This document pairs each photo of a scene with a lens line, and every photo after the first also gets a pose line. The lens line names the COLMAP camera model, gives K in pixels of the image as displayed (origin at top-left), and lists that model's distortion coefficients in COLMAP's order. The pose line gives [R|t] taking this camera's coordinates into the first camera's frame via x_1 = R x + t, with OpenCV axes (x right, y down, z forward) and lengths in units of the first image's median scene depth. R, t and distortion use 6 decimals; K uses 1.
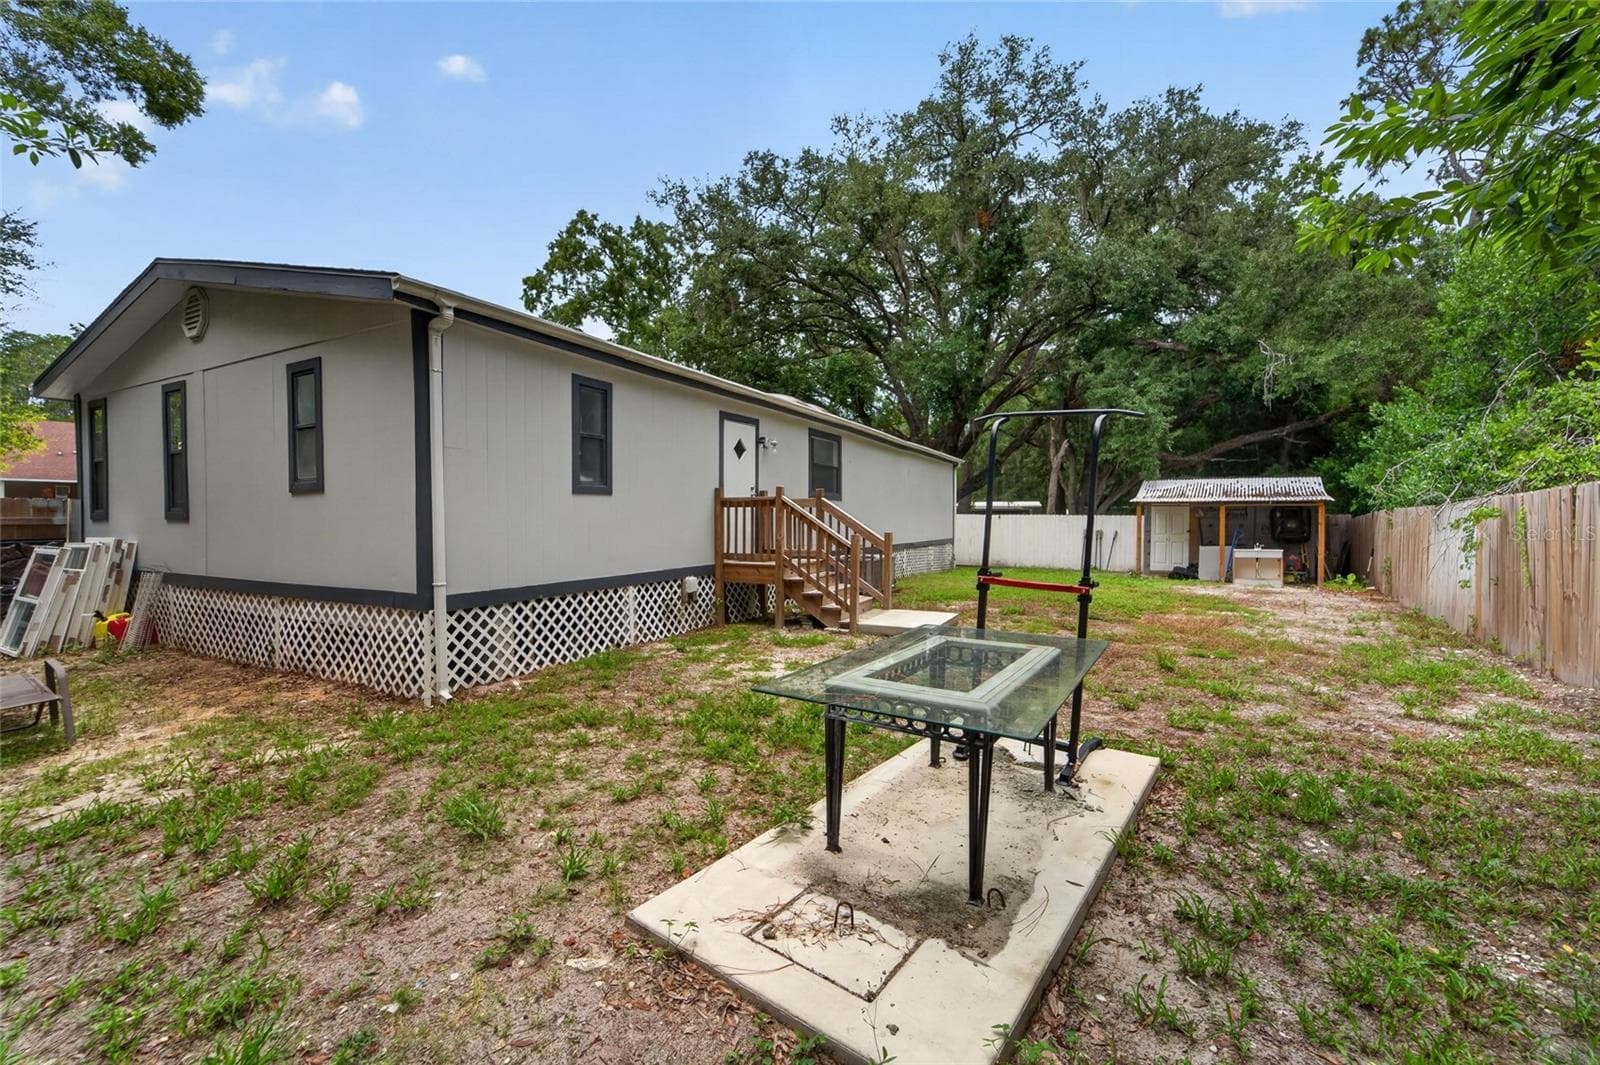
lens RADIAL K [[644.3, 0, 777.7], [0, 644.3, 532.3], [0, 0, 1]] dist [-0.005956, 0.002750]
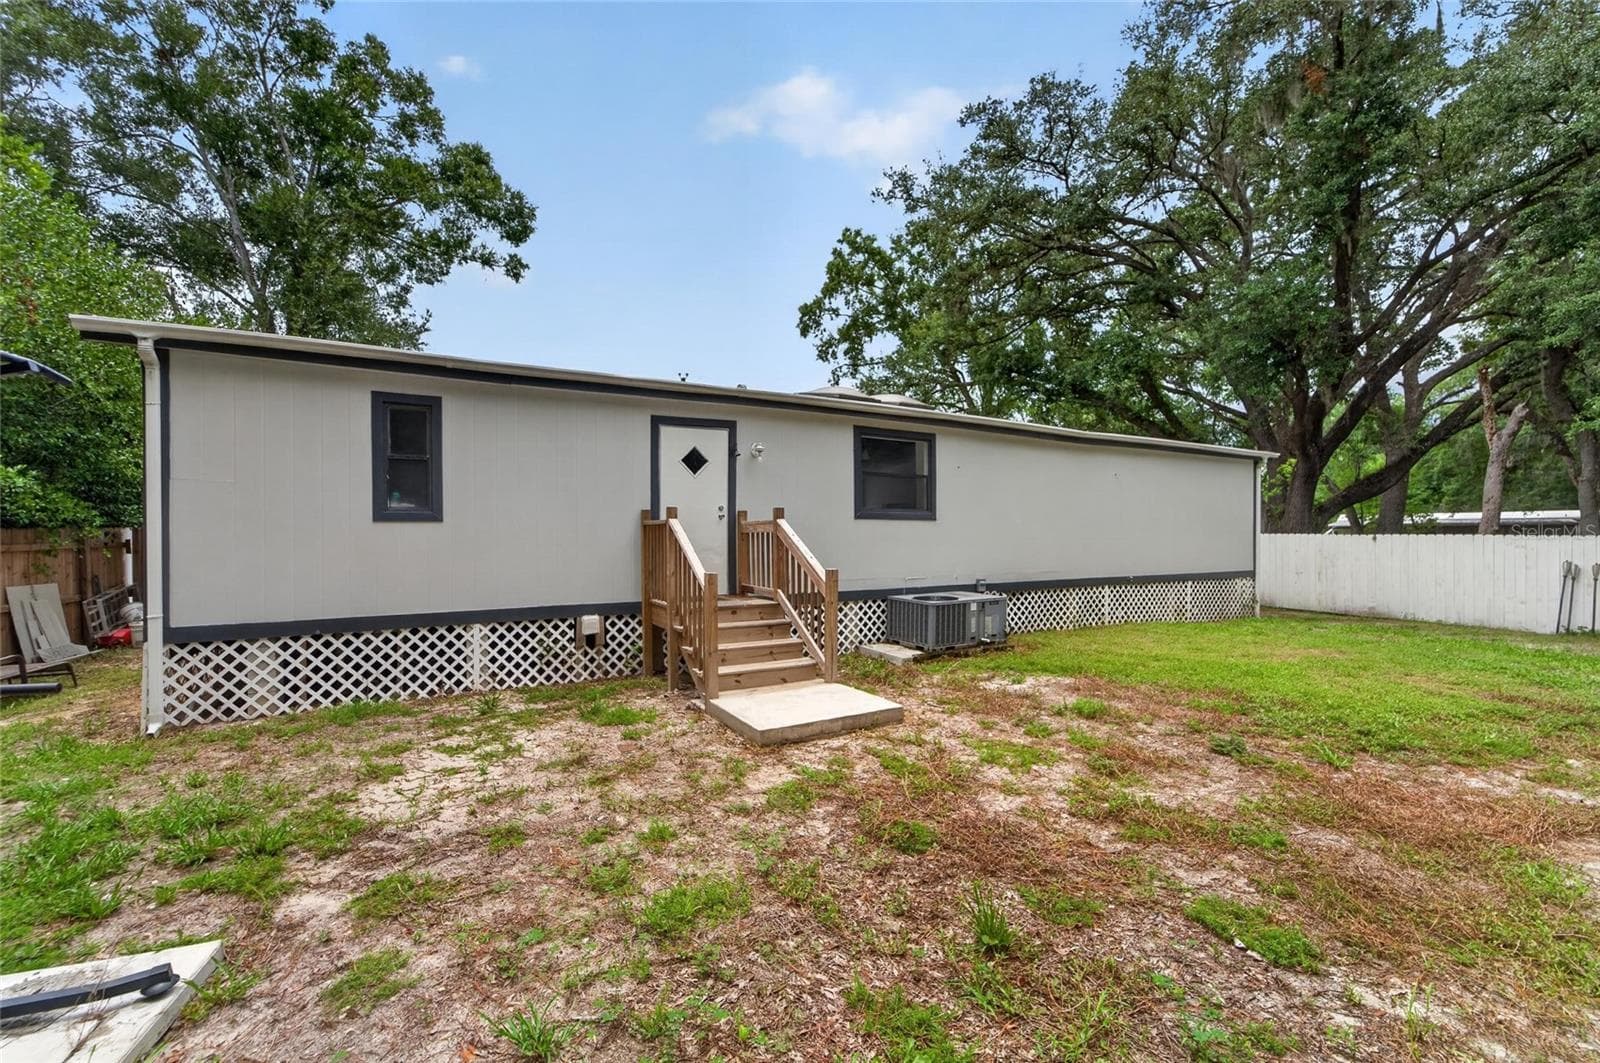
lens RADIAL K [[644.3, 0, 795.6], [0, 644.3, 533.9], [0, 0, 1]] dist [-0.005956, 0.002750]
pose [[0.847638, -0.003293, -0.530564, 0.318588], [-0.009260, 0.999737, -0.020999, -0.013399], [0.530494, 0.022712, 0.847384, 0.253043]]
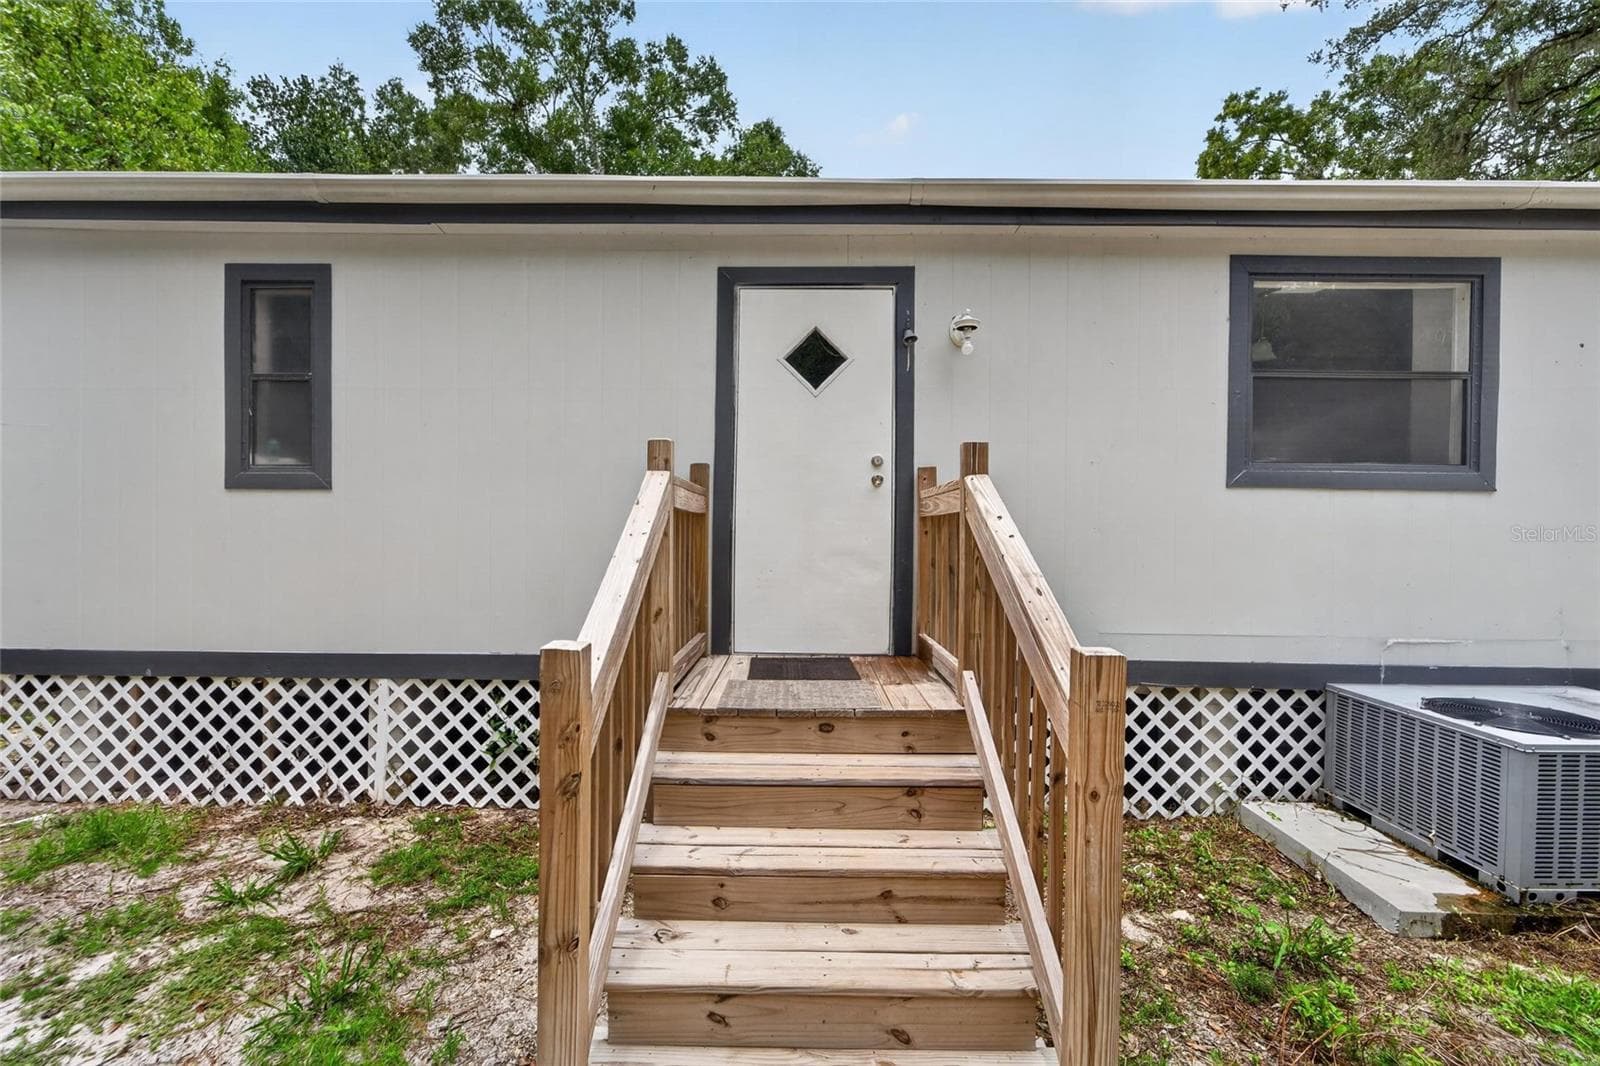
lens RADIAL K [[644.3, 0, 794.2], [0, 644.3, 535.1], [0, 0, 1]] dist [-0.005956, 0.002750]
pose [[0.477295, 0.010811, -0.878677, 0.175694], [-0.032705, 0.999450, -0.005468, -0.016090], [0.878134, 0.031347, 0.477386, 0.542537]]
